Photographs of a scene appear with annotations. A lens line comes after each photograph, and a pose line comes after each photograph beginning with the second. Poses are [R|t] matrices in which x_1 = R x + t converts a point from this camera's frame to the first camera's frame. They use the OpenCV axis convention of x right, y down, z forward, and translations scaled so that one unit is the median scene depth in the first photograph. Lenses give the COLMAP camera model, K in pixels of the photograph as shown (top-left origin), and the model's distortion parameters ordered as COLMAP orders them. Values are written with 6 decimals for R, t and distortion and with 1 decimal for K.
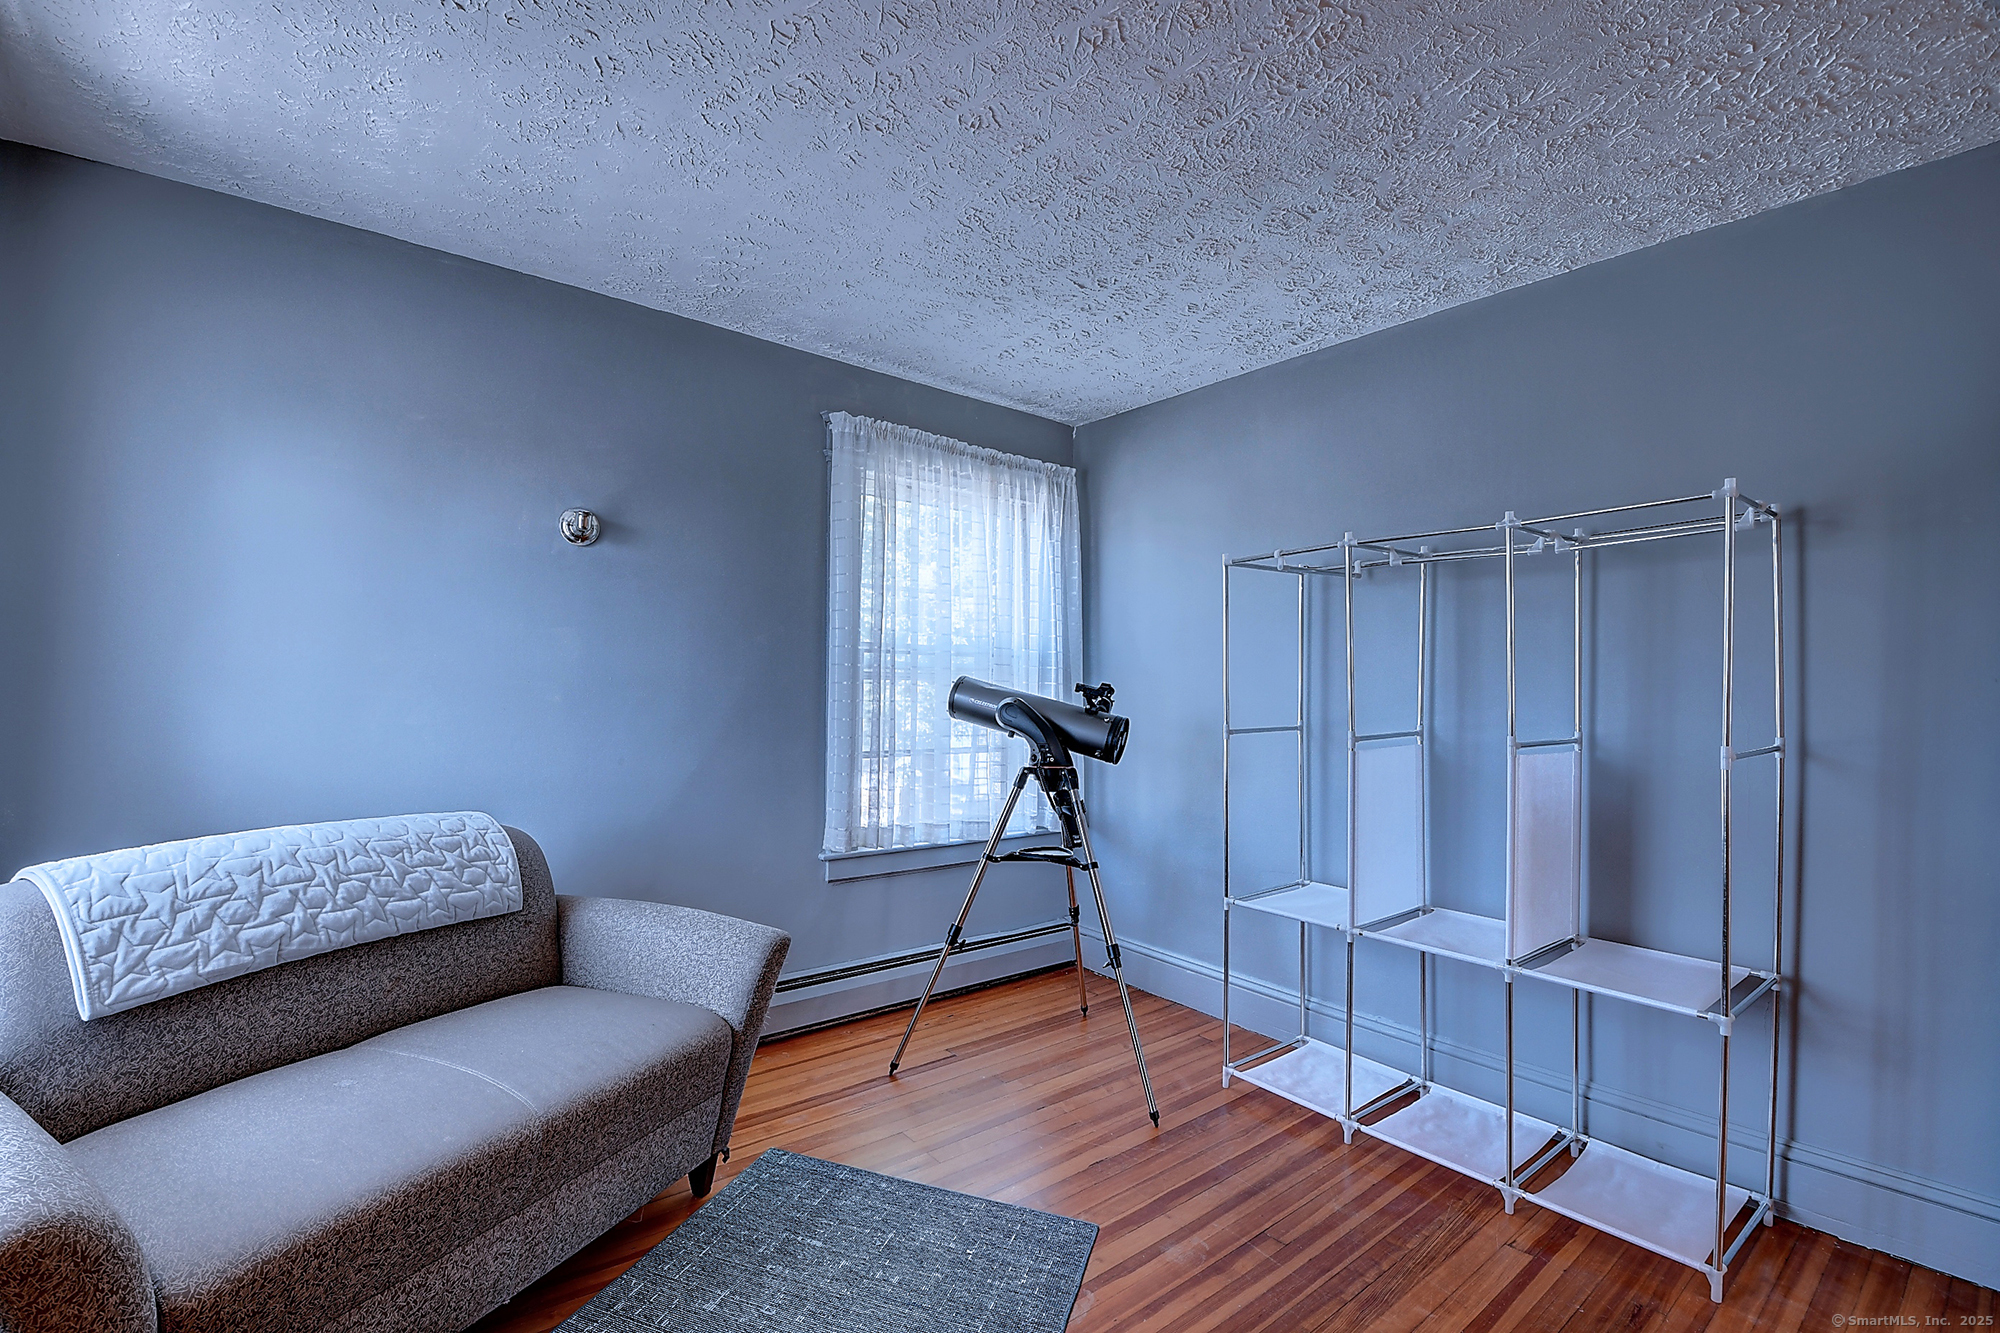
lens RADIAL K [[879.4, 0, 990.5], [0, 879.4, 677.8], [0, 0, 1]] dist [-0.004656, -0.011875]
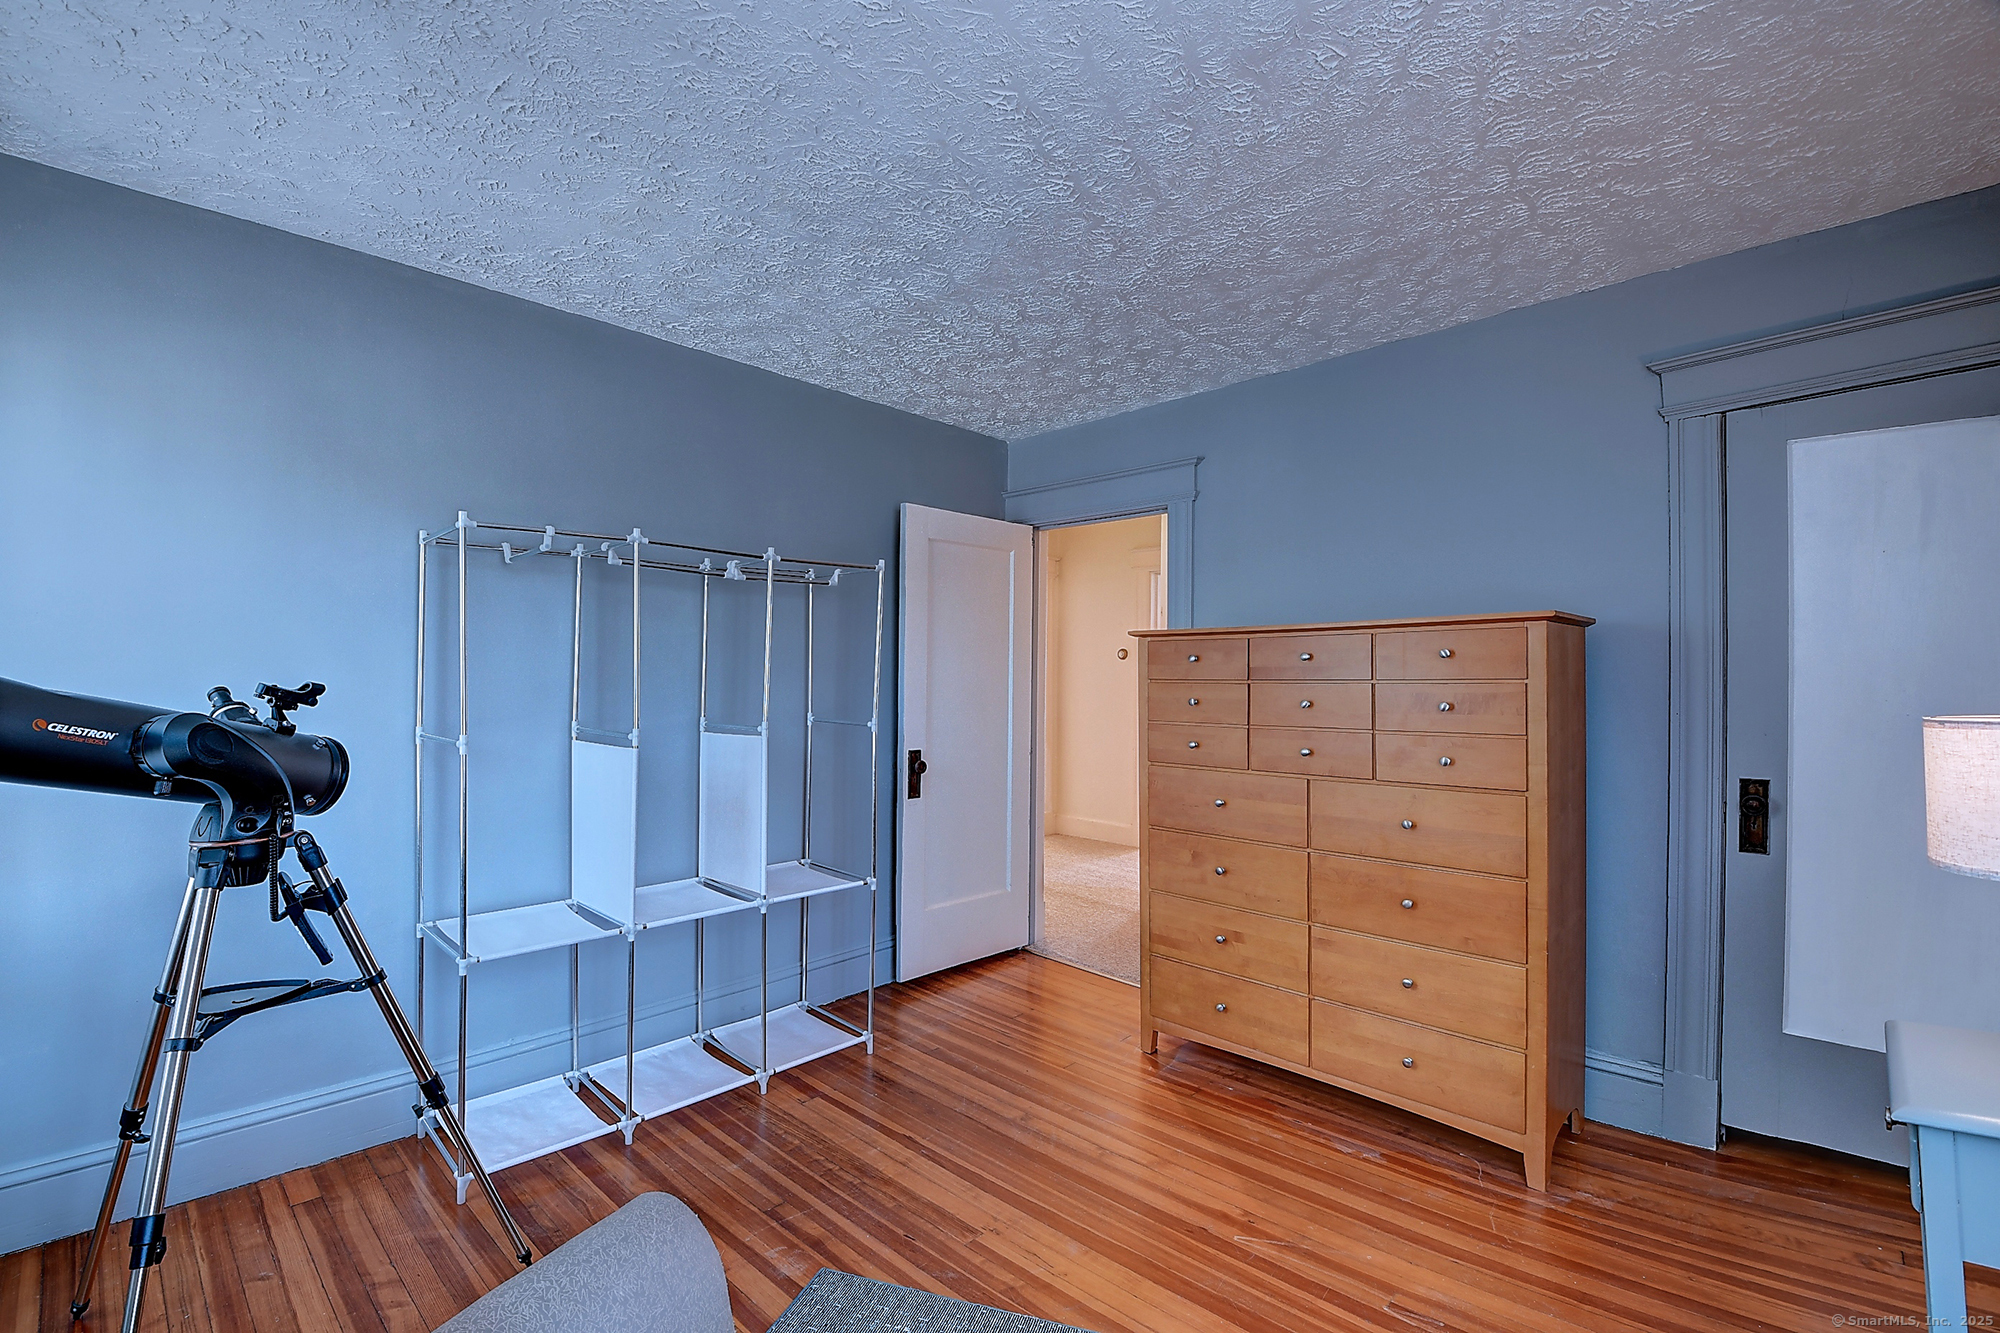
lens RADIAL K [[879.4, 0, 988.3], [0, 879.4, 670.5], [0, 0, 1]] dist [-0.004656, -0.011875]
pose [[-0.143588, -0.000317, 0.989638, -0.619168], [-0.021282, 0.999770, -0.002768, -0.011006], [-0.989409, -0.021459, -0.143562, 0.735048]]
